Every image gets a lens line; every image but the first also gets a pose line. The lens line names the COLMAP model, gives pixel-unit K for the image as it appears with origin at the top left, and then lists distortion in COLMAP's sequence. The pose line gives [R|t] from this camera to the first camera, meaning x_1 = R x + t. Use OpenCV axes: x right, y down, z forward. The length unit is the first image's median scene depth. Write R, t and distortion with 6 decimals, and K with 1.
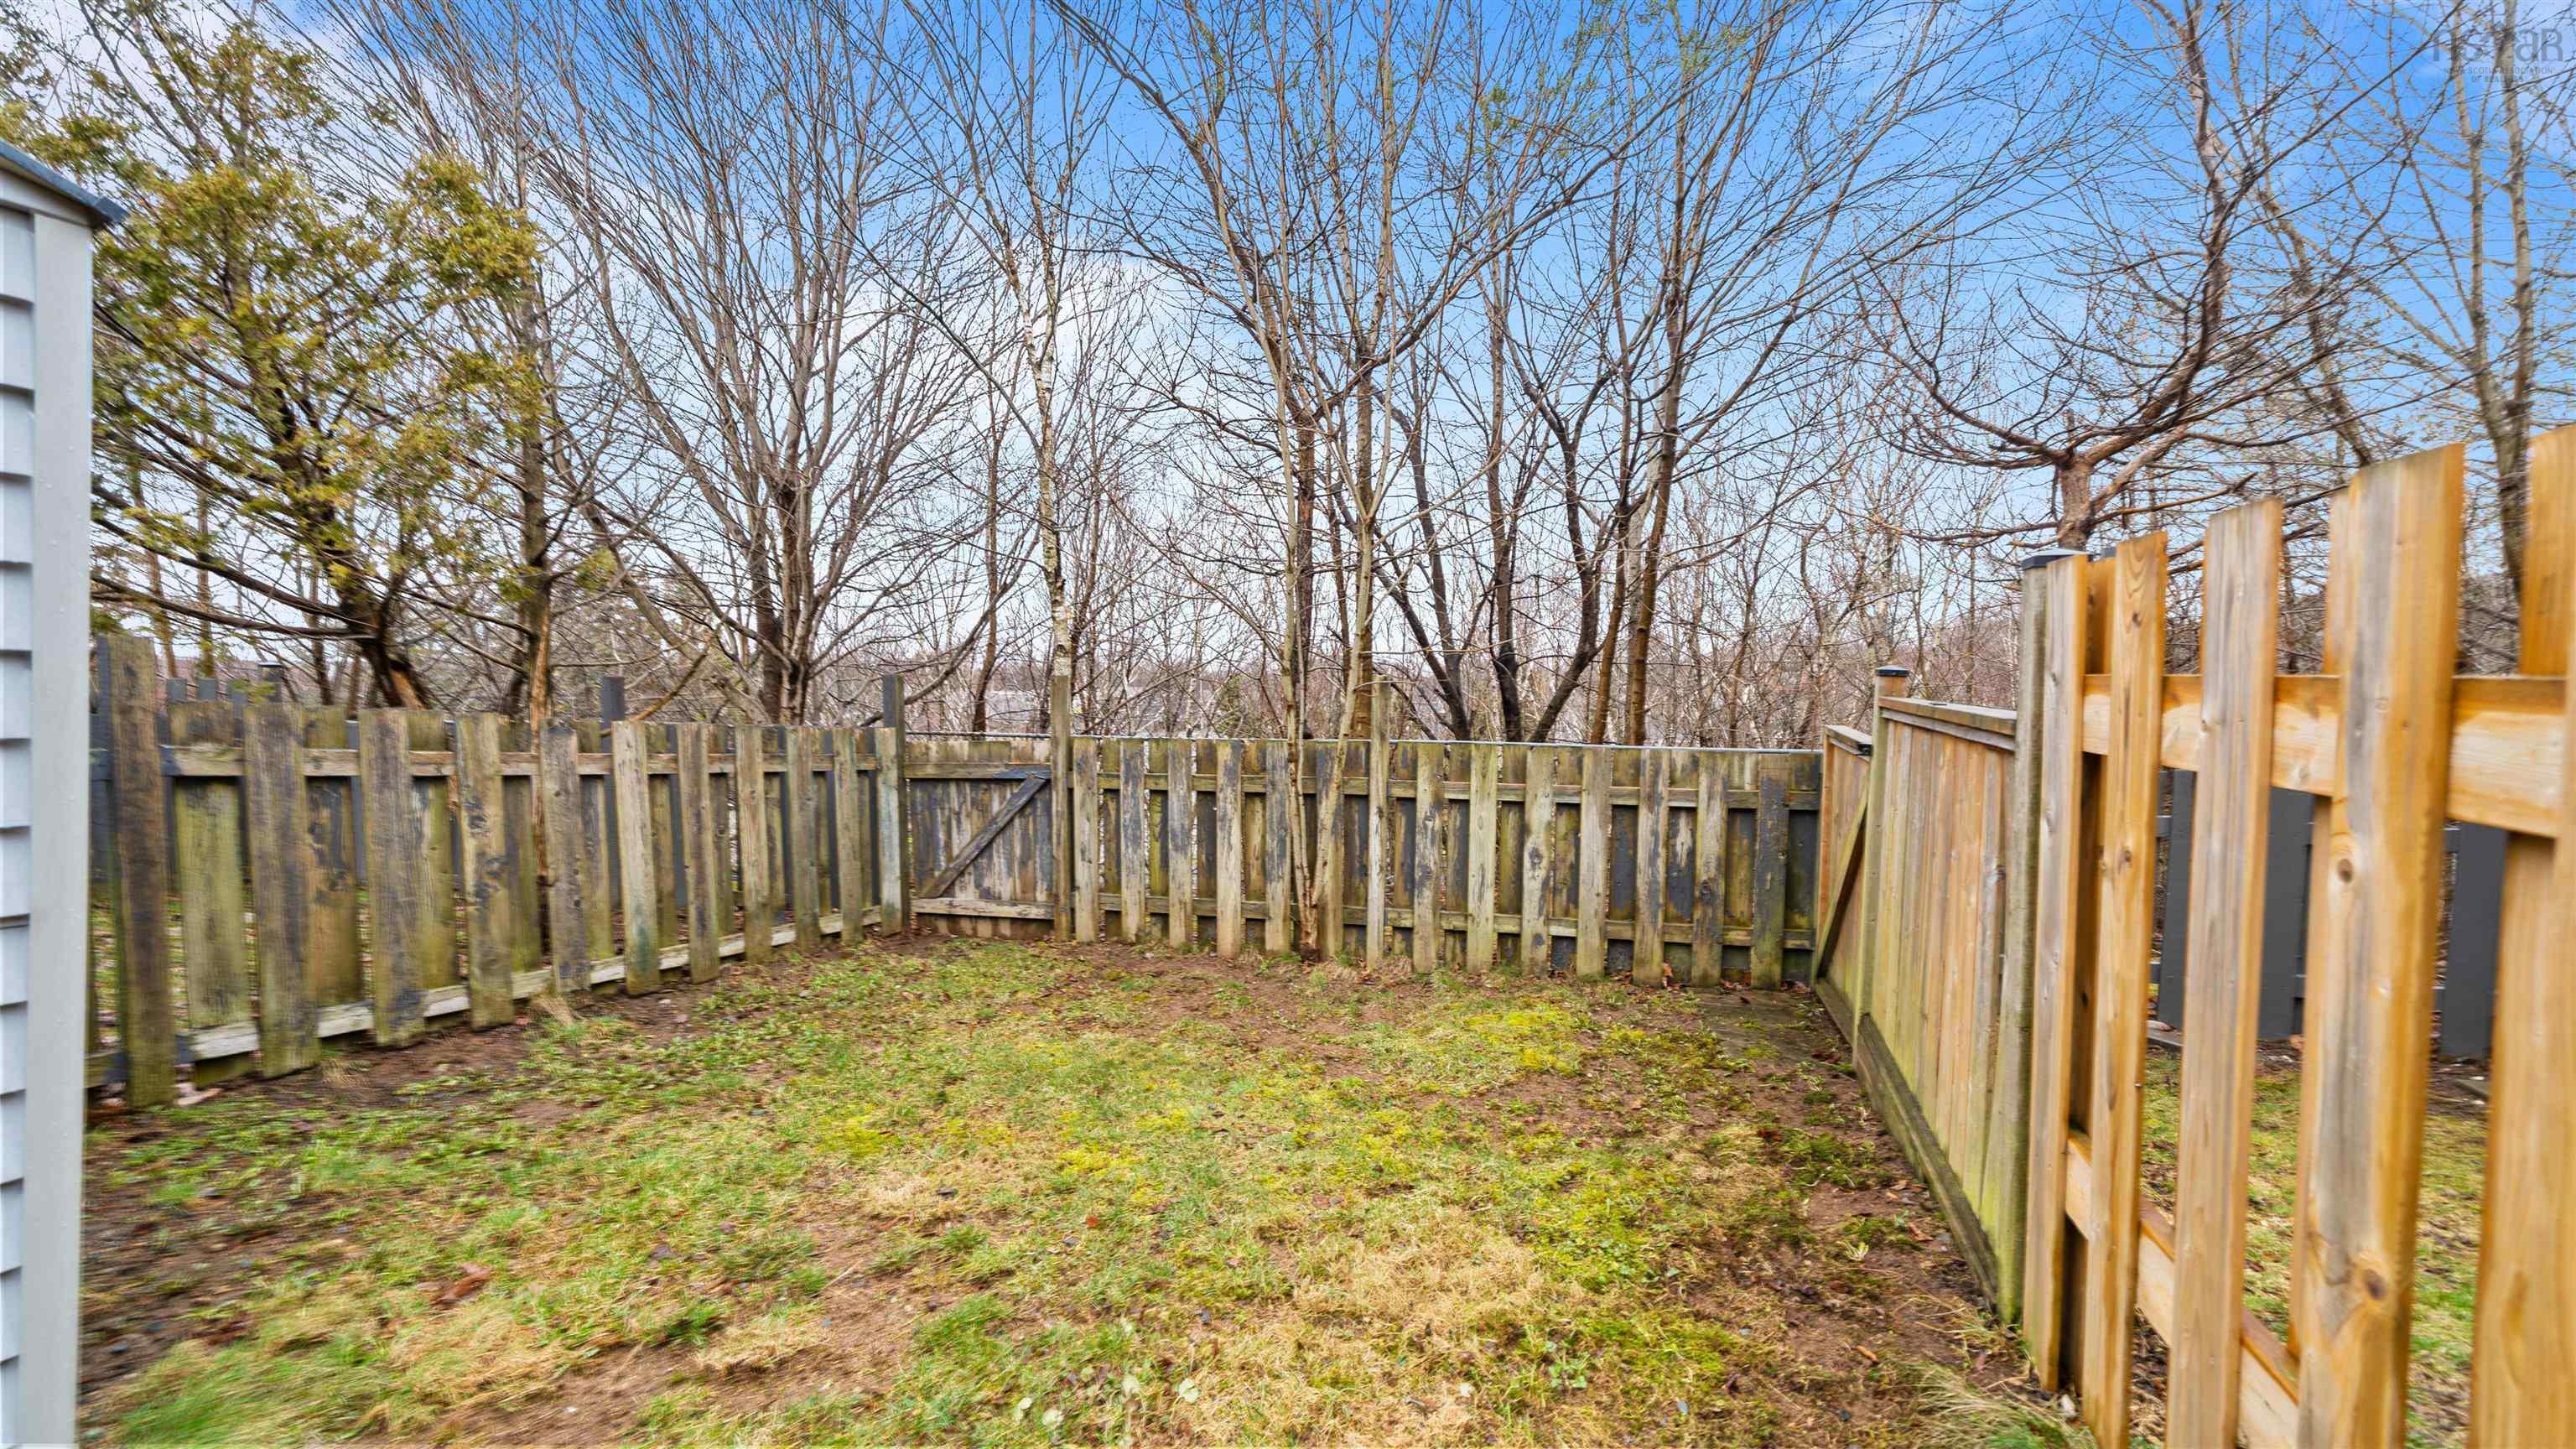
lens RADIAL K [[900.4, 0, 1270.3], [0, 900.4, 722.0], [0, 0, 1]] dist [-0.005279, -0.000029]
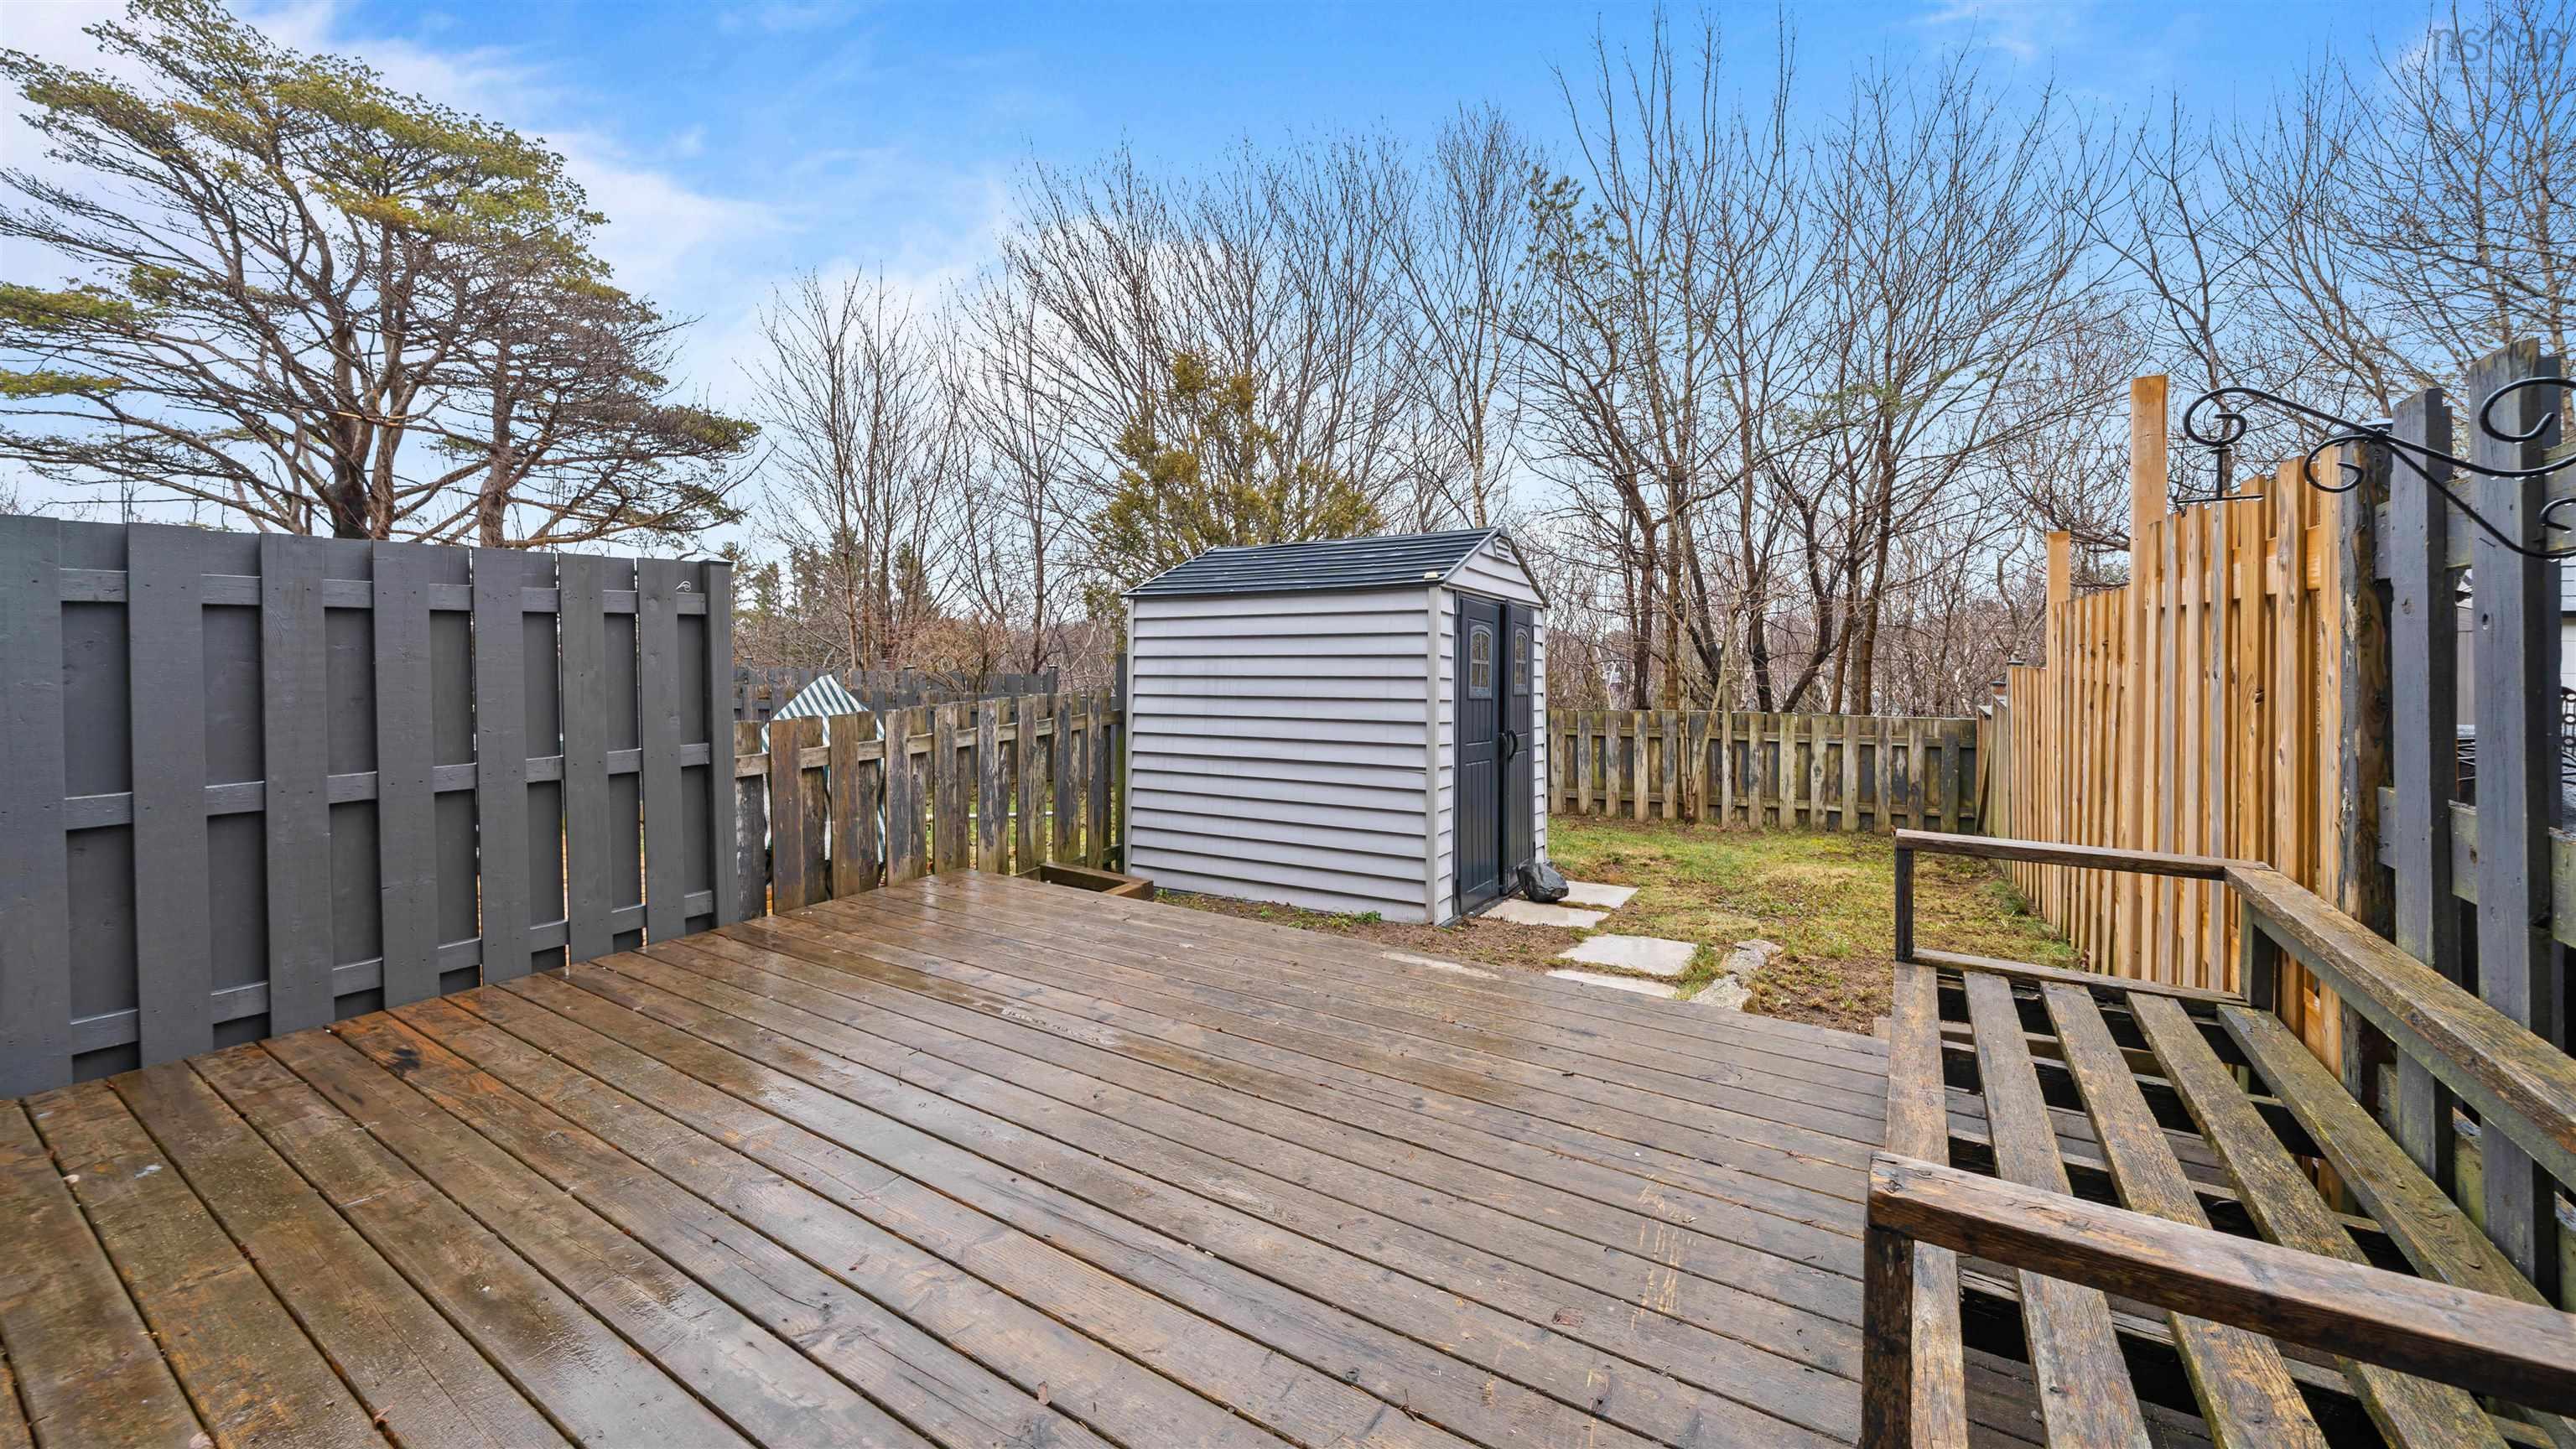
lens RADIAL K [[920.2, 0, 1260.9], [0, 920.2, 653.4], [0, 0, 1]] dist [0.018357, 0.000024]
pose [[0.985503, -0.004057, -0.169612, -0.553985], [-0.002805, 0.999188, -0.040200, -0.022194], [0.169638, 0.040093, 0.984691, -1.202180]]
